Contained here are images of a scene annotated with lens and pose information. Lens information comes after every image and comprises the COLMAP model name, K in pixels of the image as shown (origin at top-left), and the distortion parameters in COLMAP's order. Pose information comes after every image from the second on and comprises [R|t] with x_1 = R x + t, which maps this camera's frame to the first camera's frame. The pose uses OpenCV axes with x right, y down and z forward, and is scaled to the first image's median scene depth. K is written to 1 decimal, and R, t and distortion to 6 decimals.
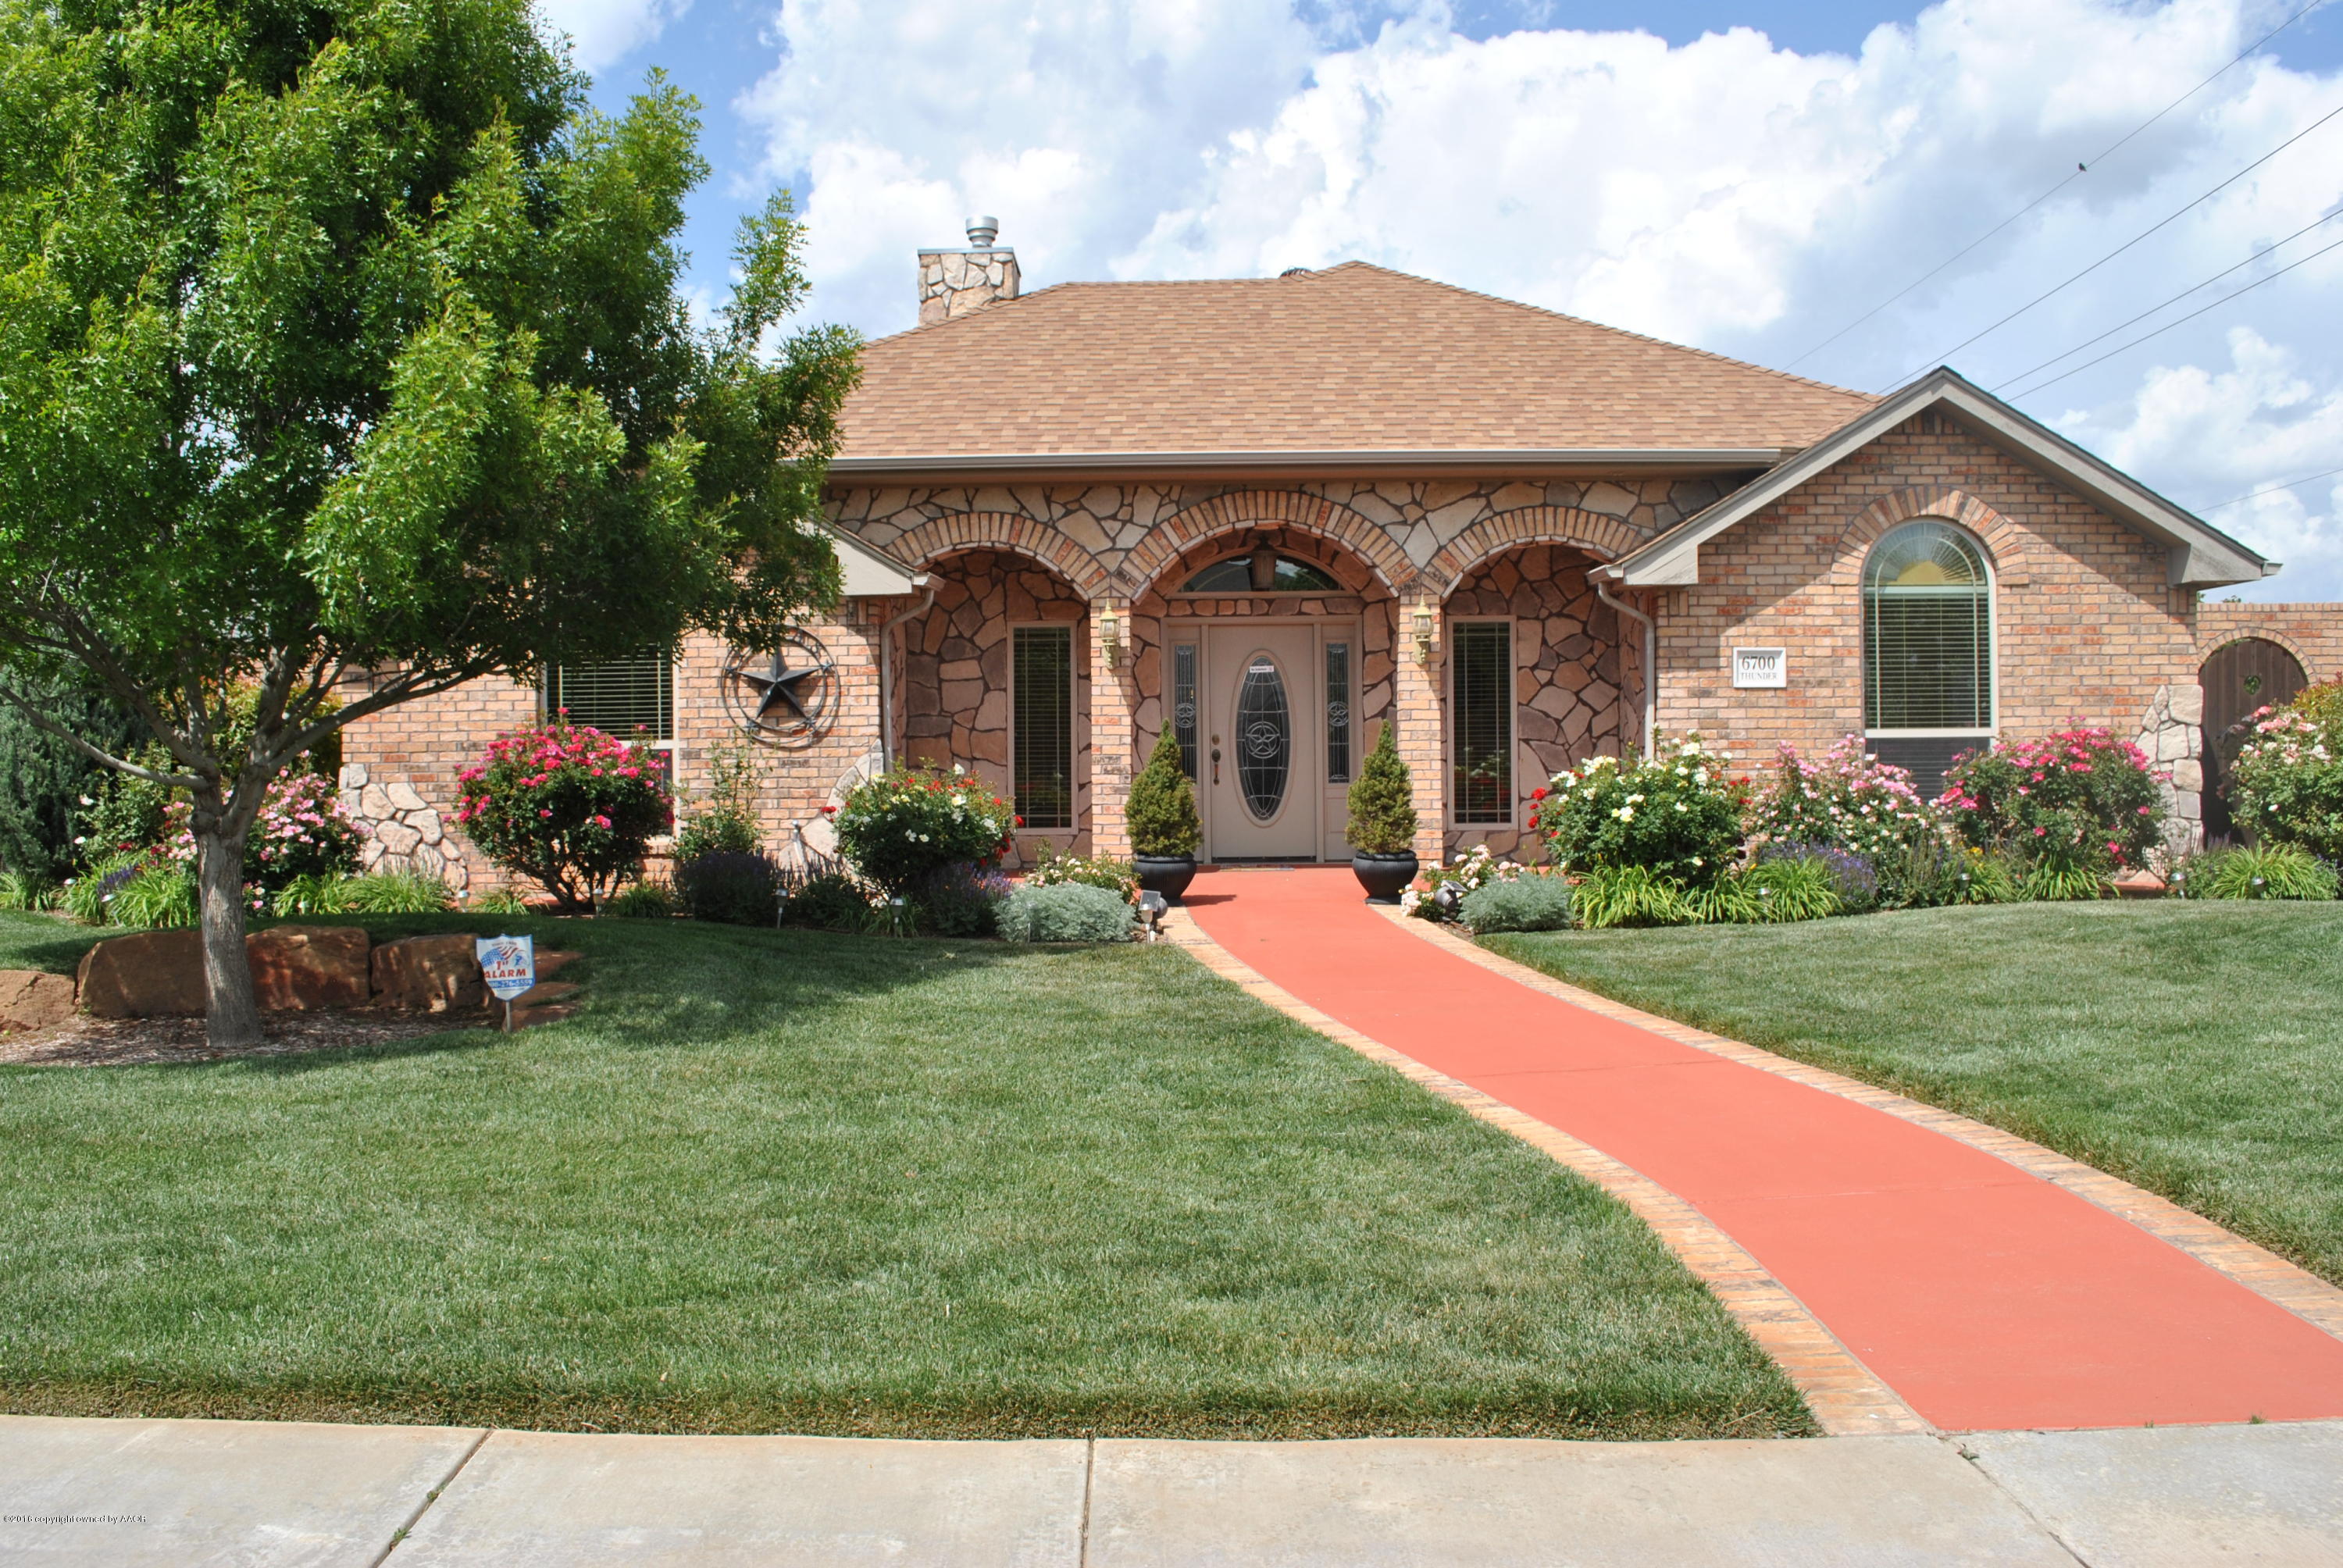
lens RADIAL K [[1841.2, 0, 1167.1], [0, 1841.2, 761.0], [0, 0, 1]] dist [-0.087513, 0.014362]
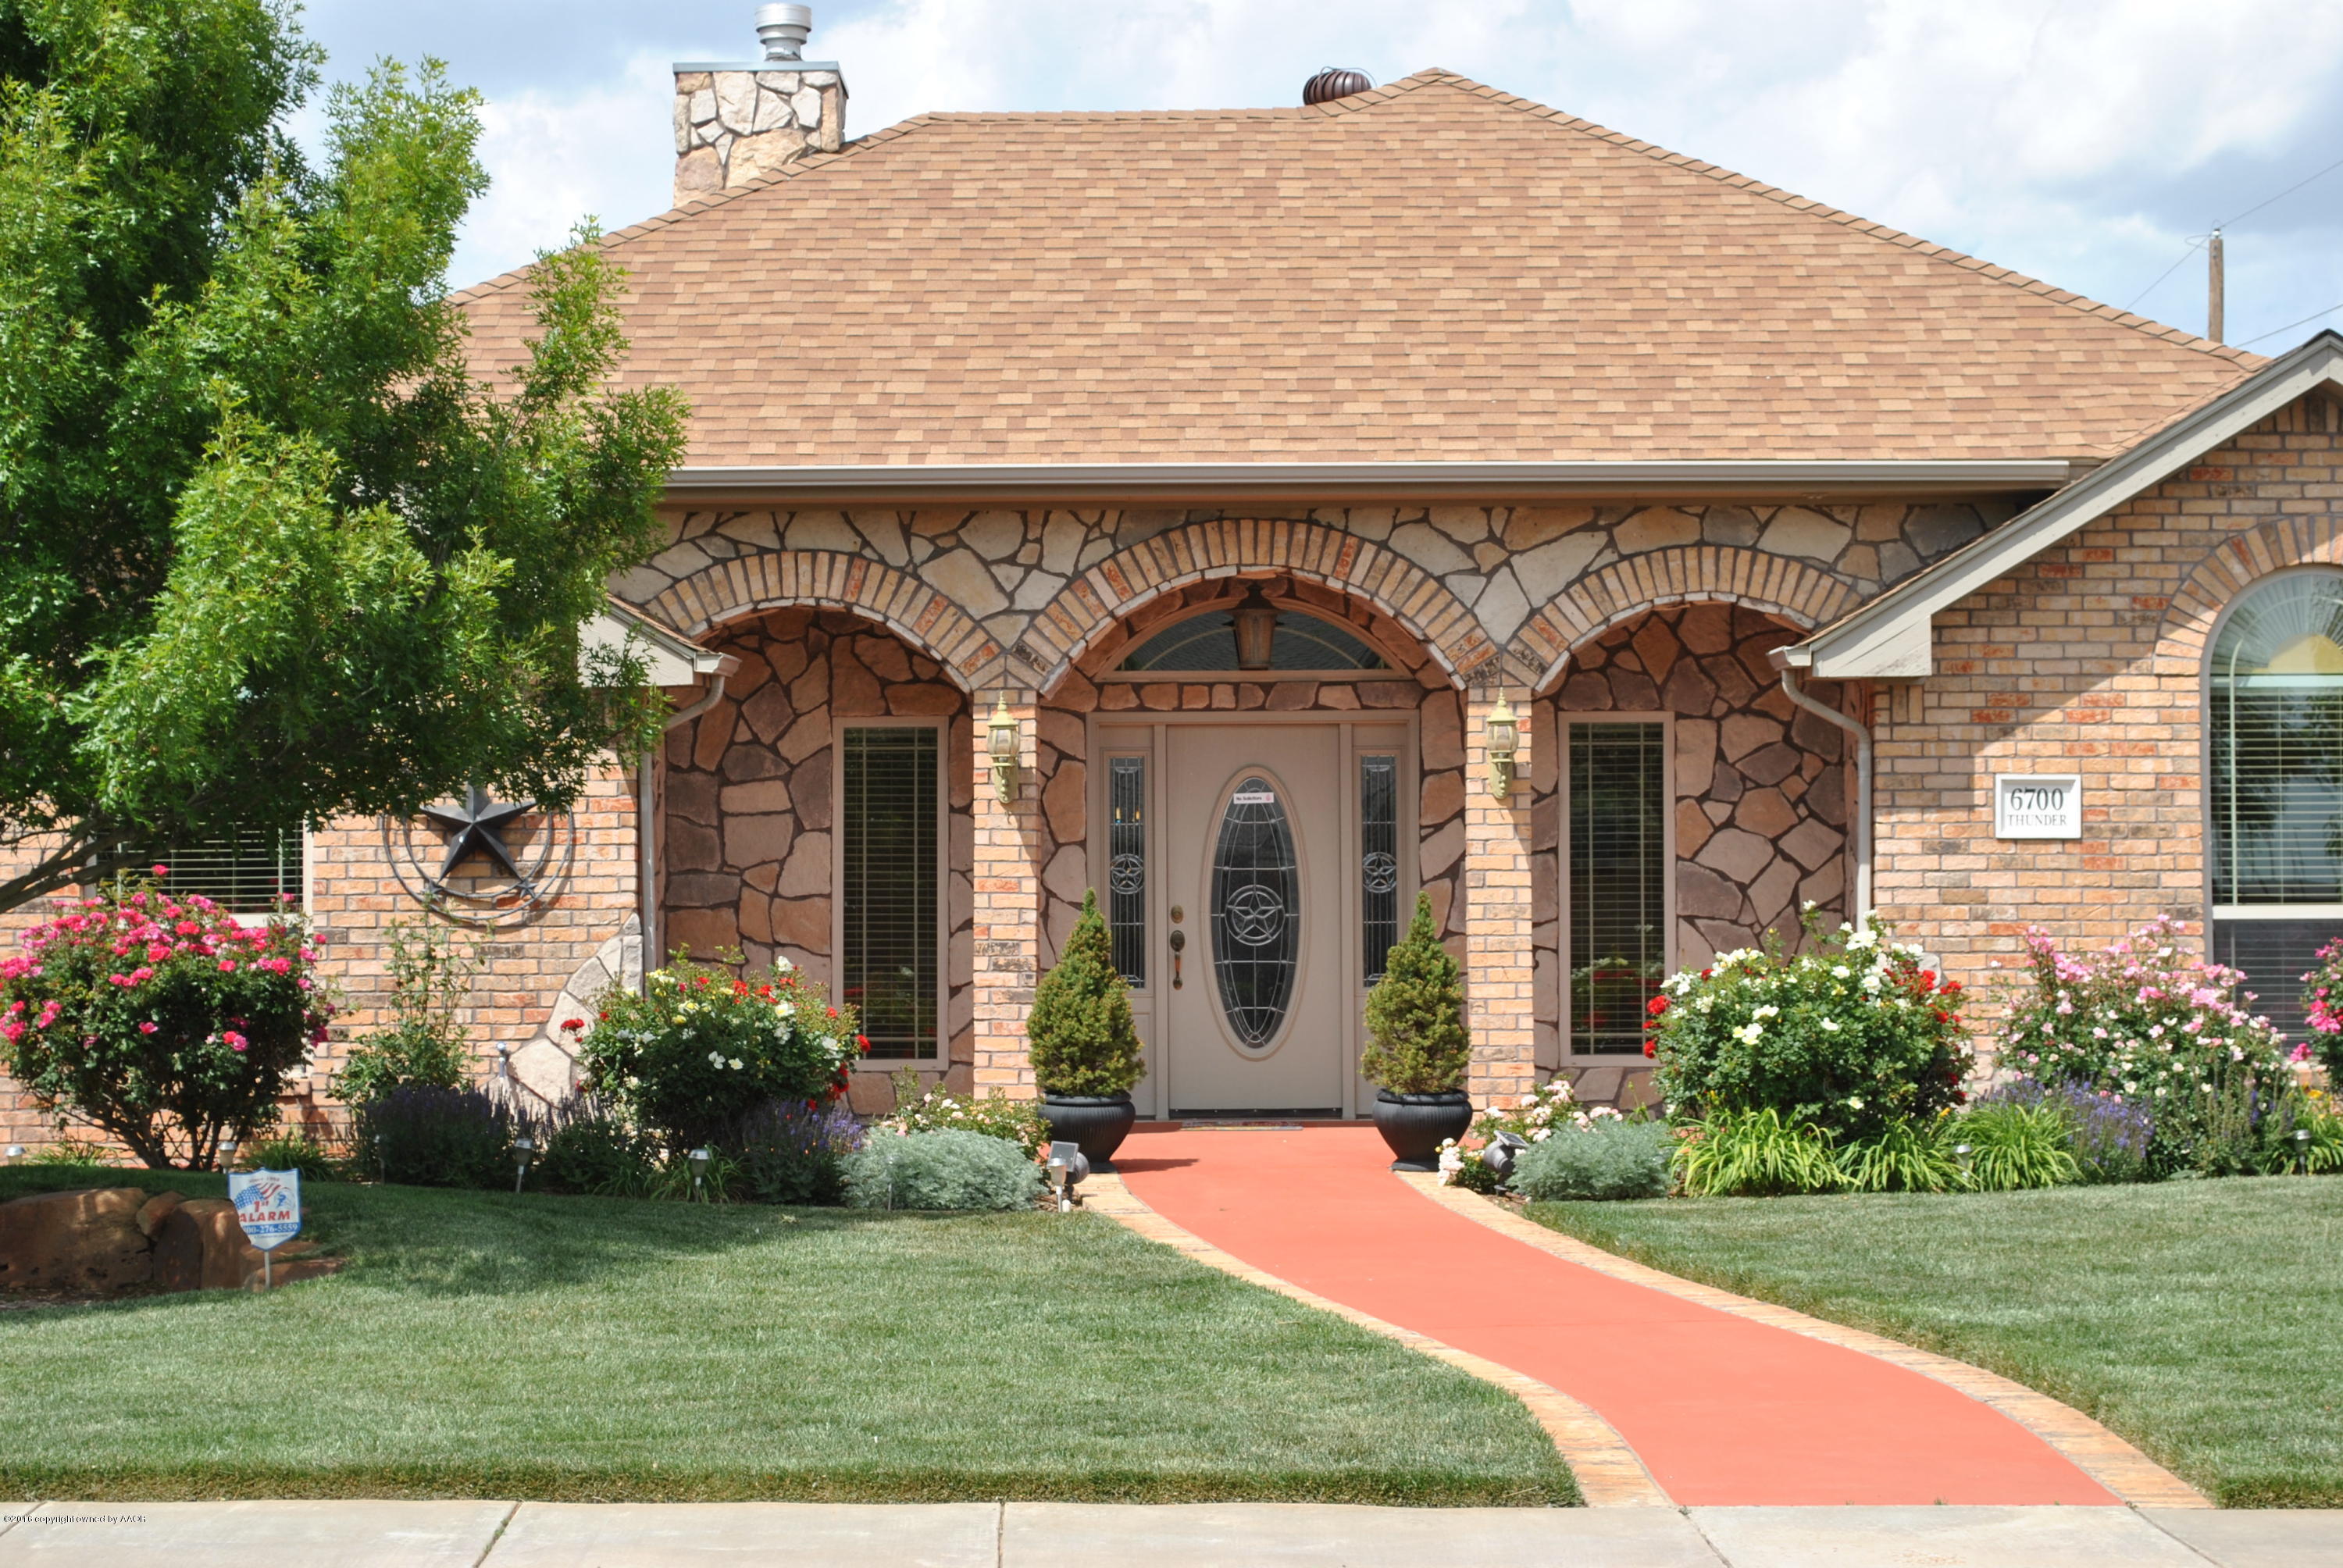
lens RADIAL K [[4788.0, 0, 1166.9], [0, 4788.0, 774.8], [0, 0, 1]] dist [0.022742, 0.000000]
pose [[0.999957, 0.005176, 0.007681, 0.012189], [-0.004925, 0.999464, -0.032360, -0.007319], [-0.007845, 0.032321, 0.999447, -0.646347]]
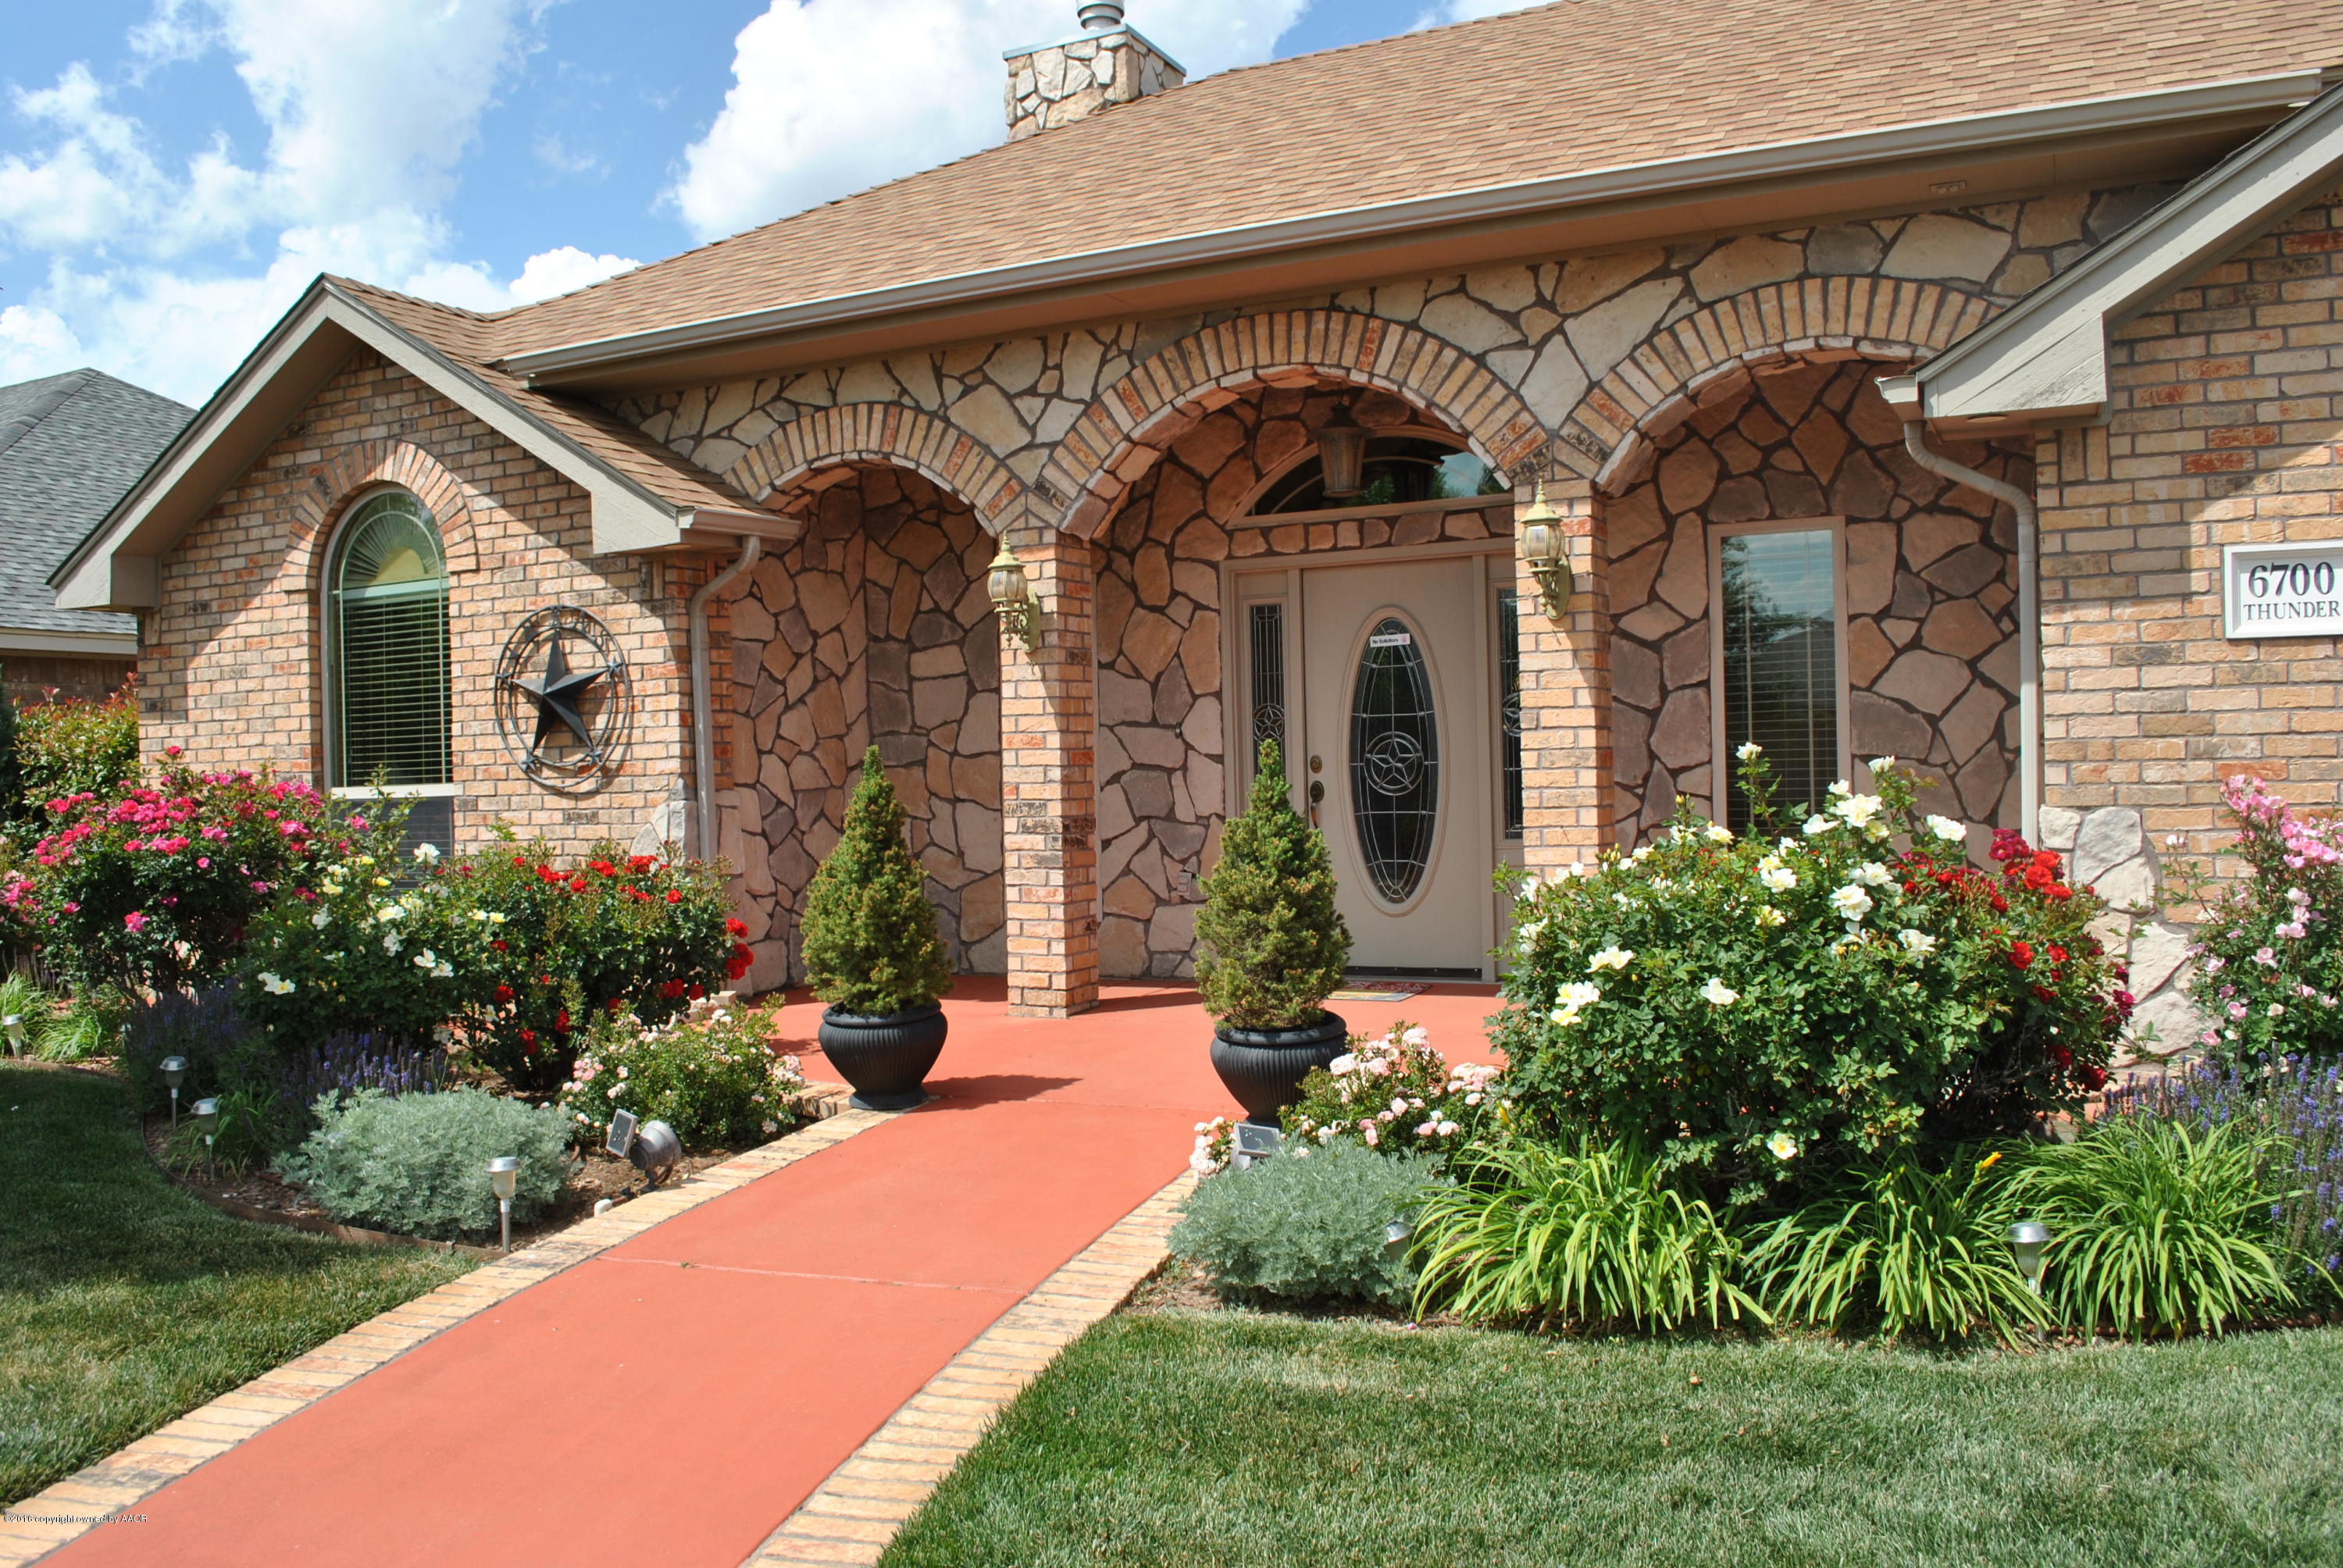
lens RADIAL K [[1841.2, 0, 1170.1], [0, 1841.2, 771.8], [0, 0, 1]] dist [-0.087513, 0.014362]
pose [[0.901934, -0.012393, -0.431696, 0.266995], [0.017724, 0.999808, 0.008329, -0.016804], [0.431510, -0.015164, 0.901981, 0.509978]]
